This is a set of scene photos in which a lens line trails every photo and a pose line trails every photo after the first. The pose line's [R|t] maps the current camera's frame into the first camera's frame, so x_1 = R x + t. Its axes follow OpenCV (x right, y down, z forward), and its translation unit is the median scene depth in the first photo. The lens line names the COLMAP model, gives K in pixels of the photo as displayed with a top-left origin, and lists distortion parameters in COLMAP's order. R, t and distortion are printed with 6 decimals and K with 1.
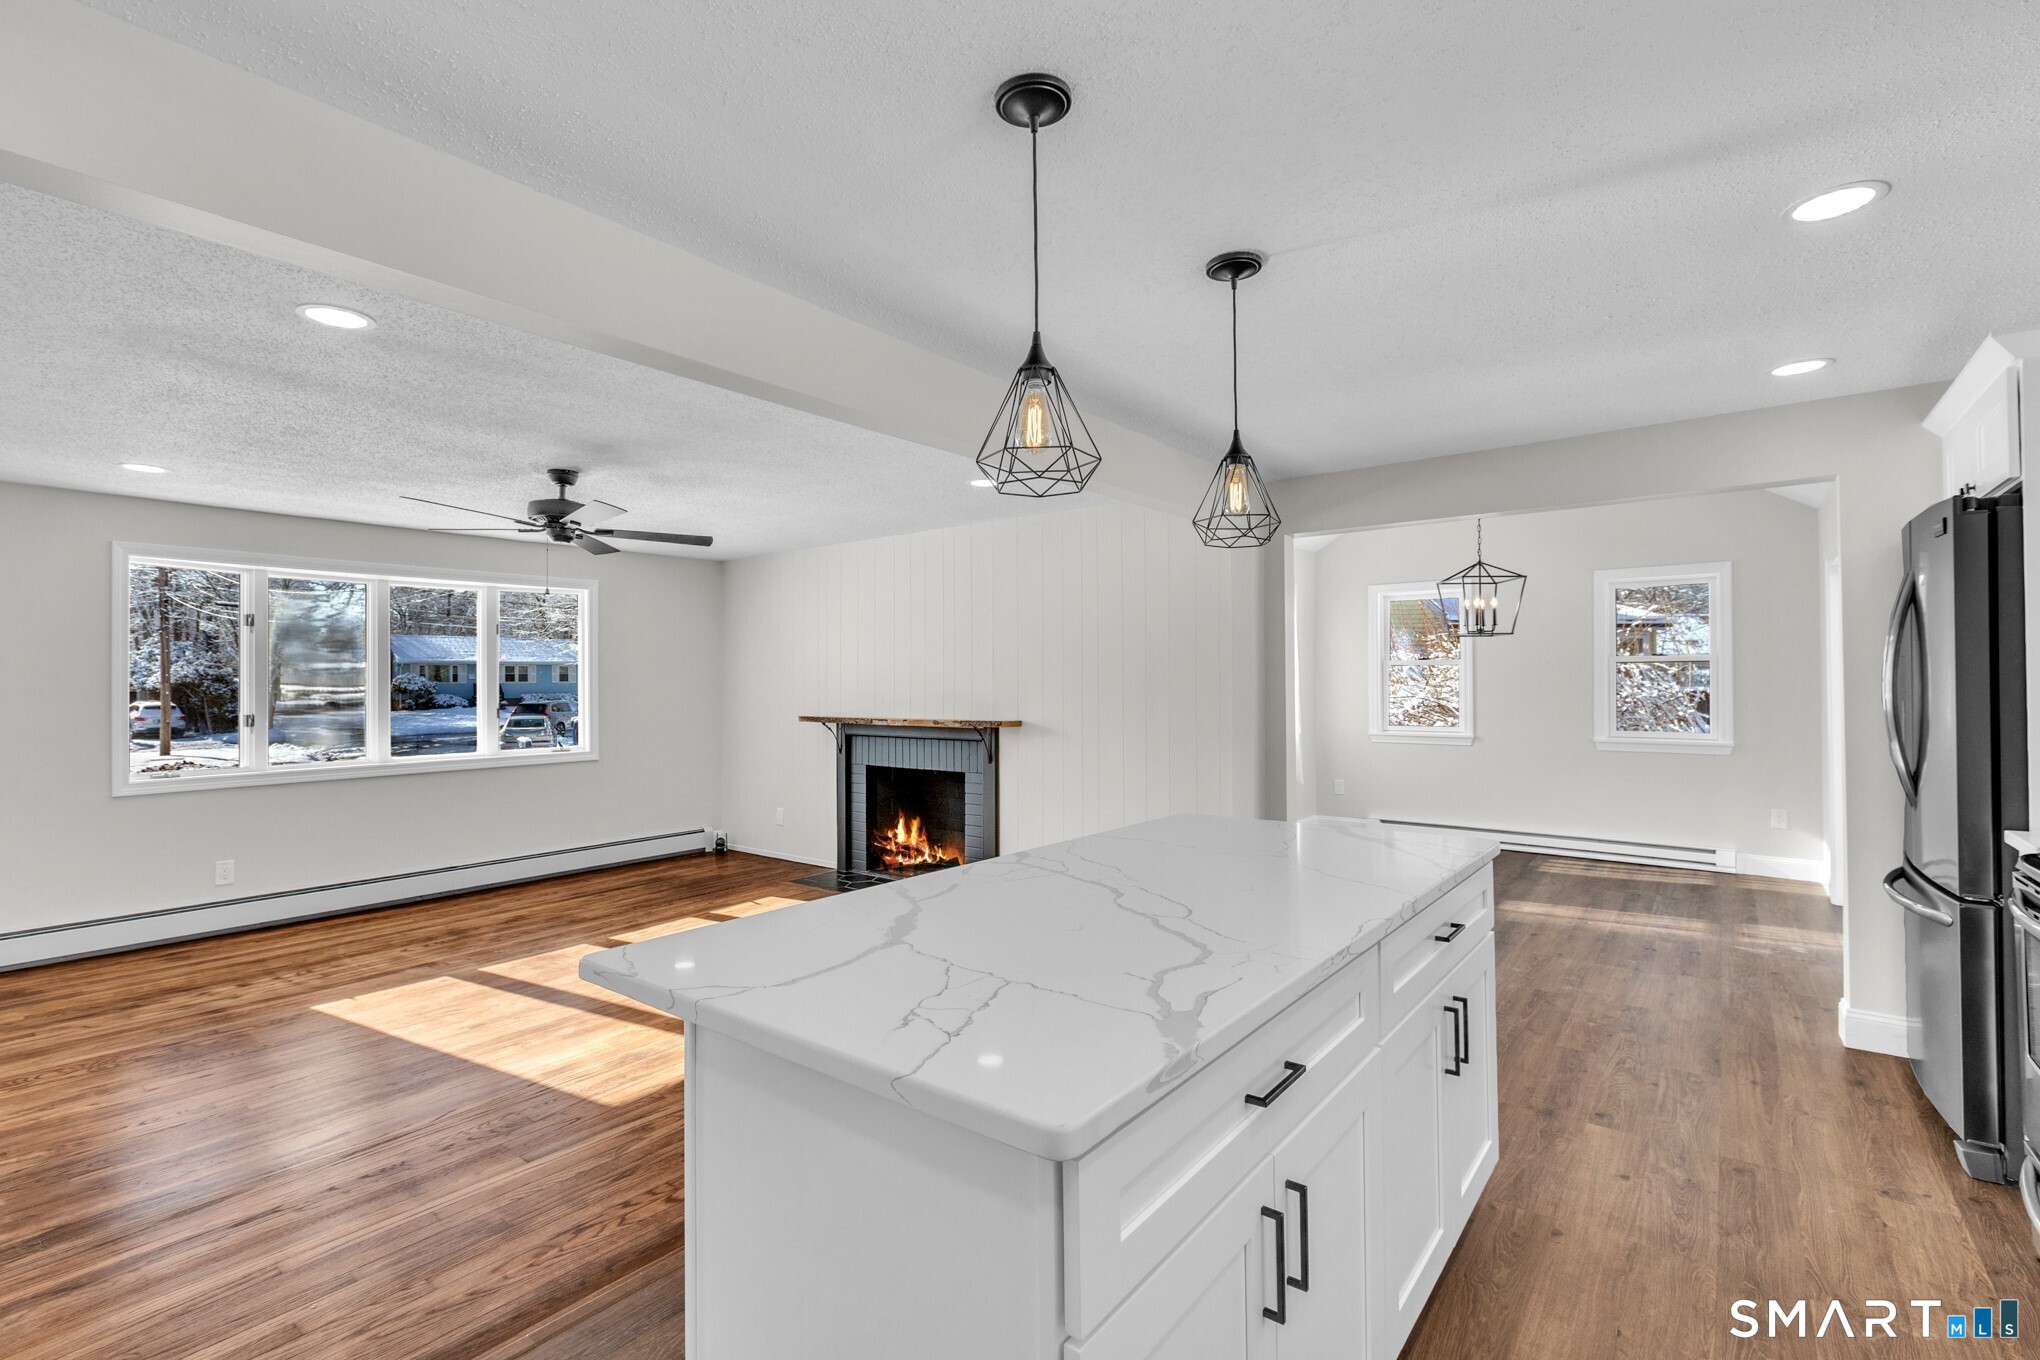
lens RADIAL K [[903.8, 0, 1008.3], [0, 903.8, 675.6], [0, 0, 1]] dist [0.002450, -0.000221]
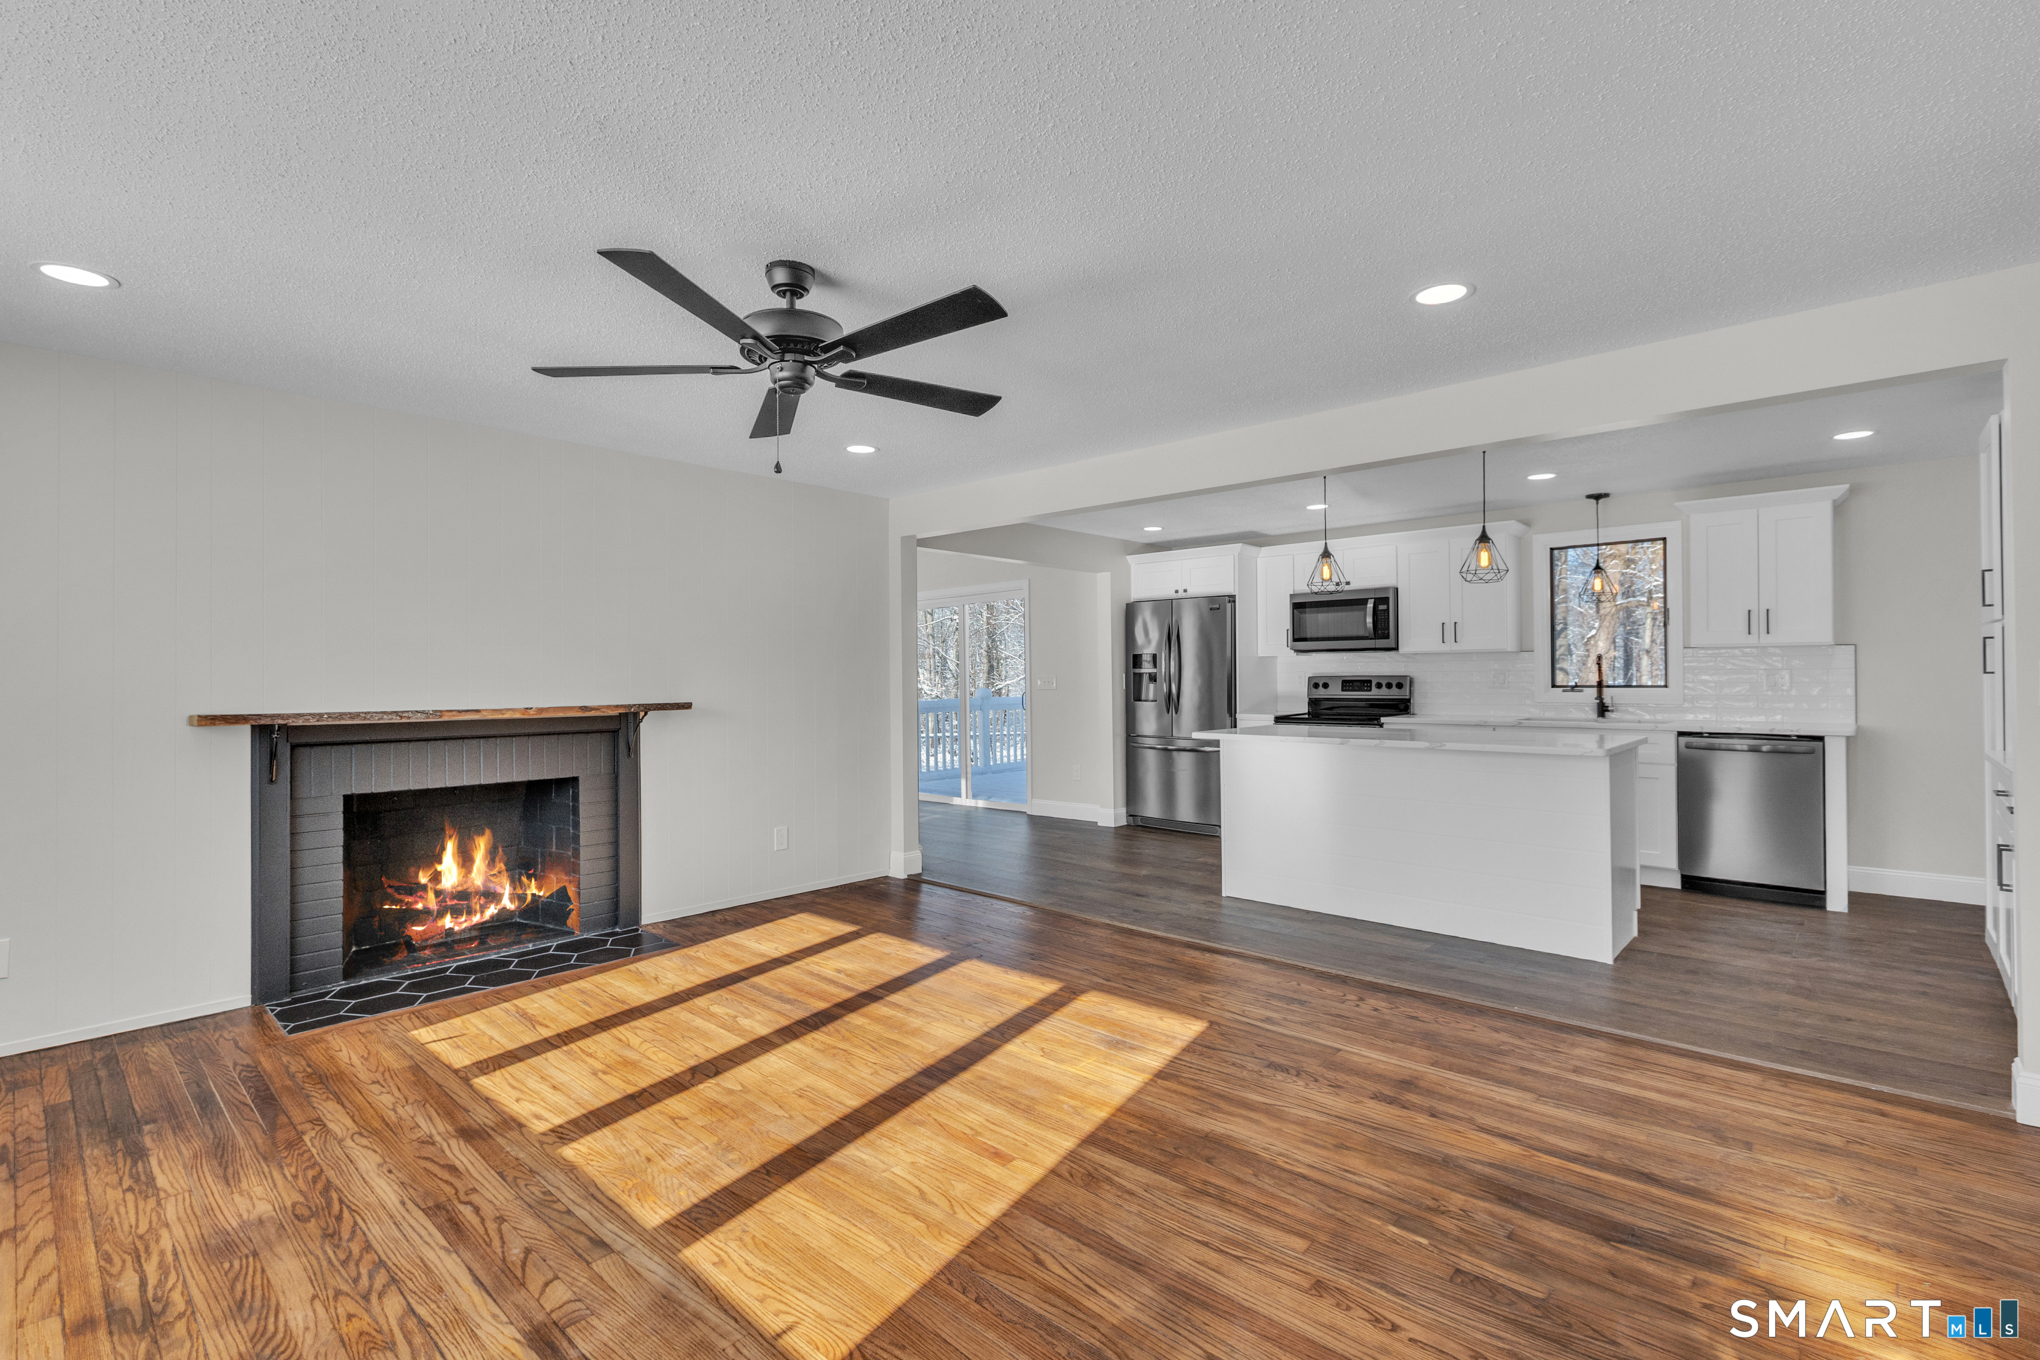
lens RADIAL K [[925.0, 0, 1000.7], [0, 925.0, 681.0], [0, 0, 1]] dist [0.002324, 0.000062]
pose [[0.089887, 0.008406, 0.995916, -0.742423], [-0.000947, 0.999965, -0.008355, 0.032421], [-0.995951, -0.000192, 0.089892, 0.560106]]
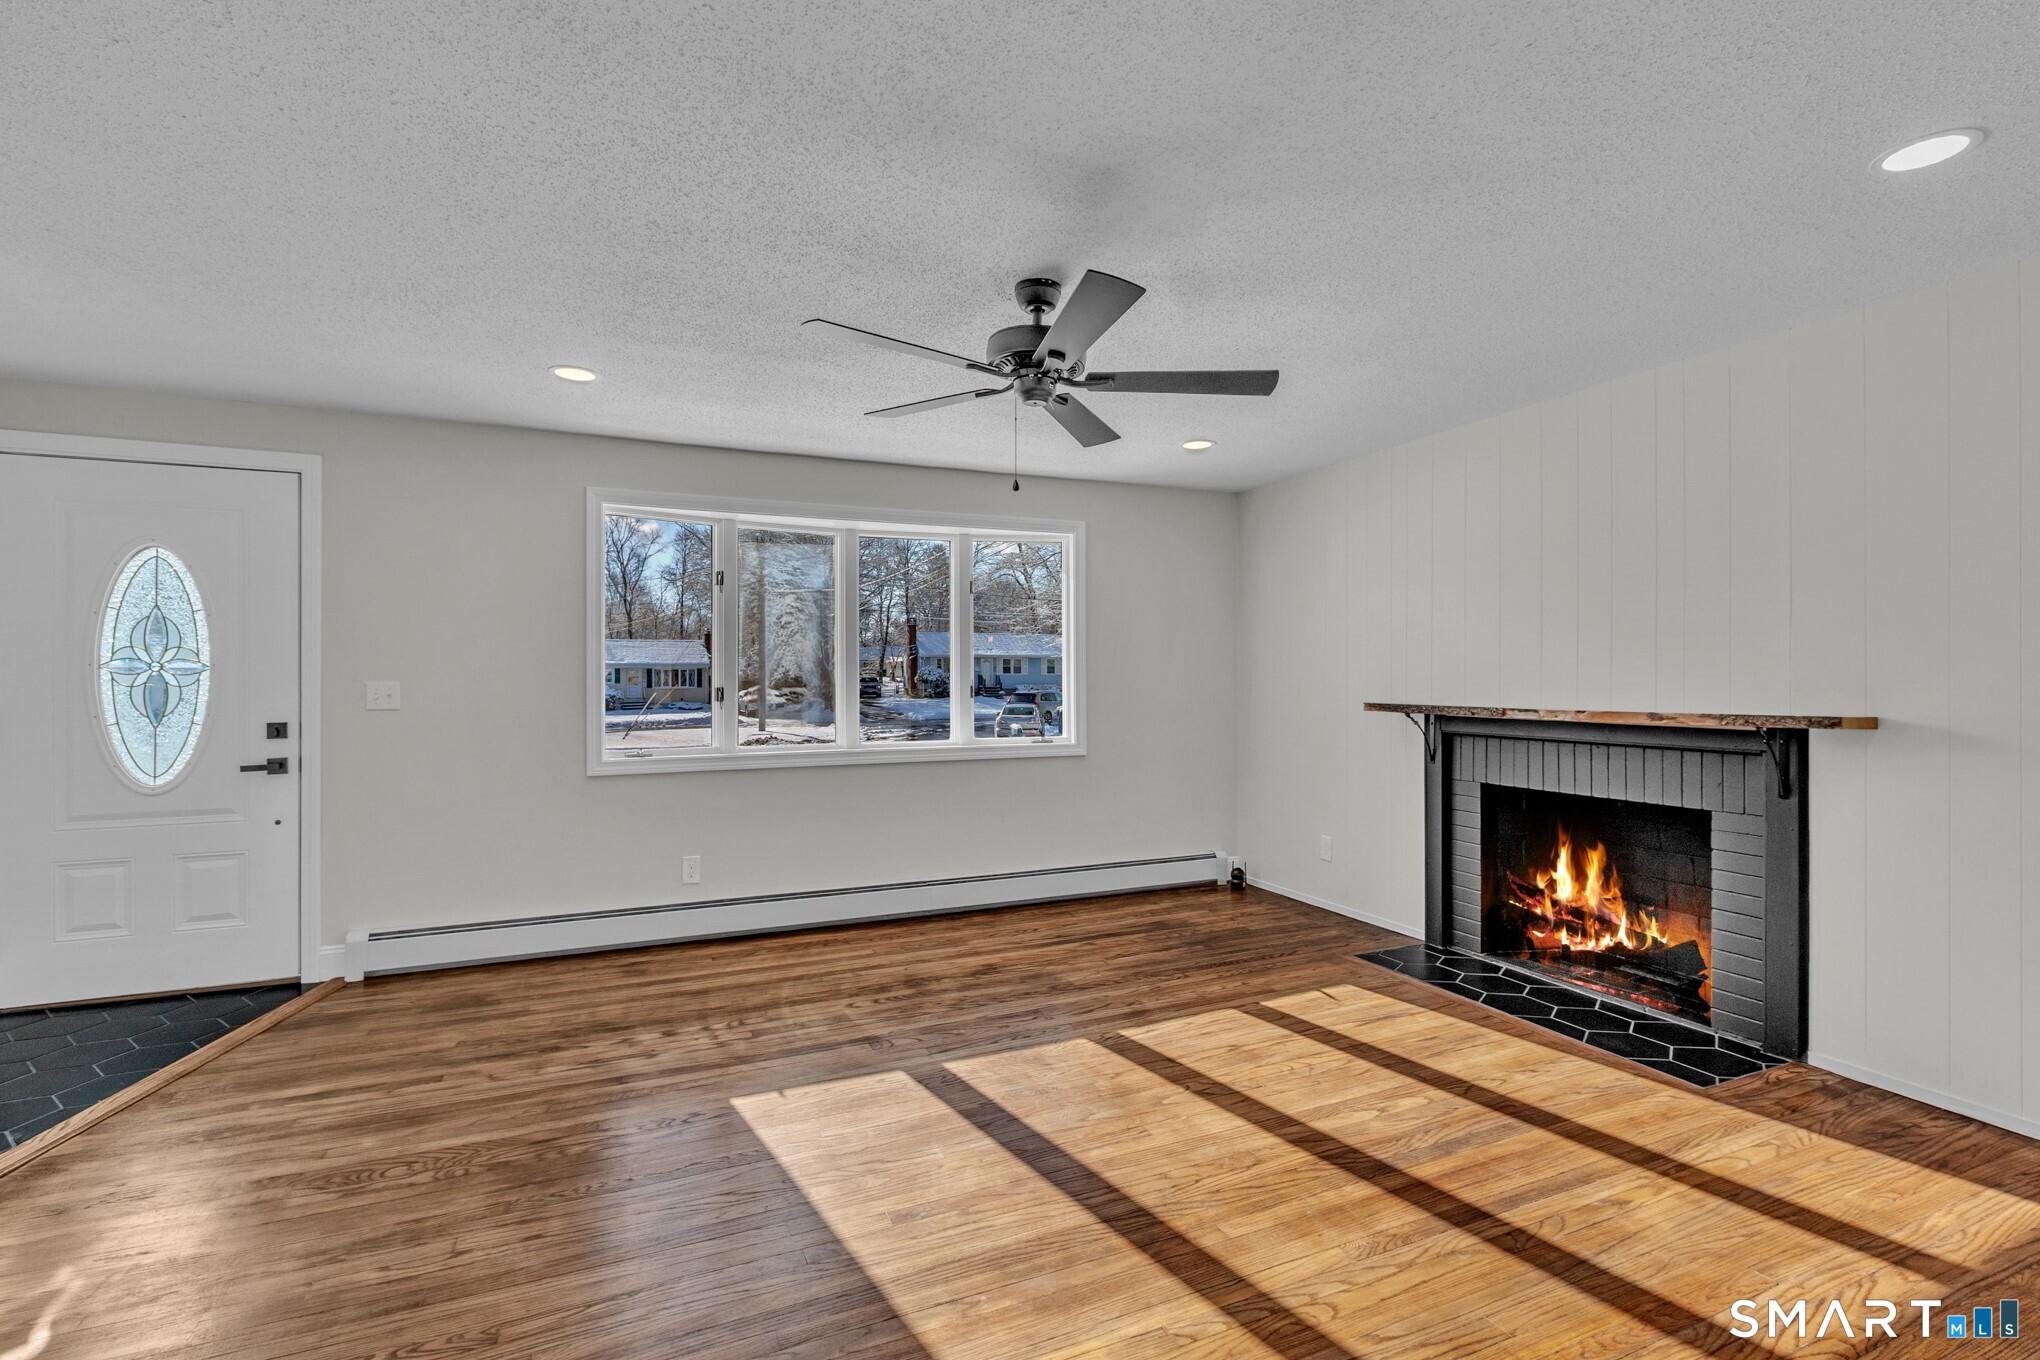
lens RADIAL K [[903.8, 0, 1008.3], [0, 903.8, 675.6], [0, 0, 1]] dist [0.002450, -0.000221]
pose [[0.875290, 0.002392, -0.483592, -0.149140], [0.000327, 0.999985, 0.005537, 0.022644], [0.483597, -0.005005, 0.875276, 0.315204]]
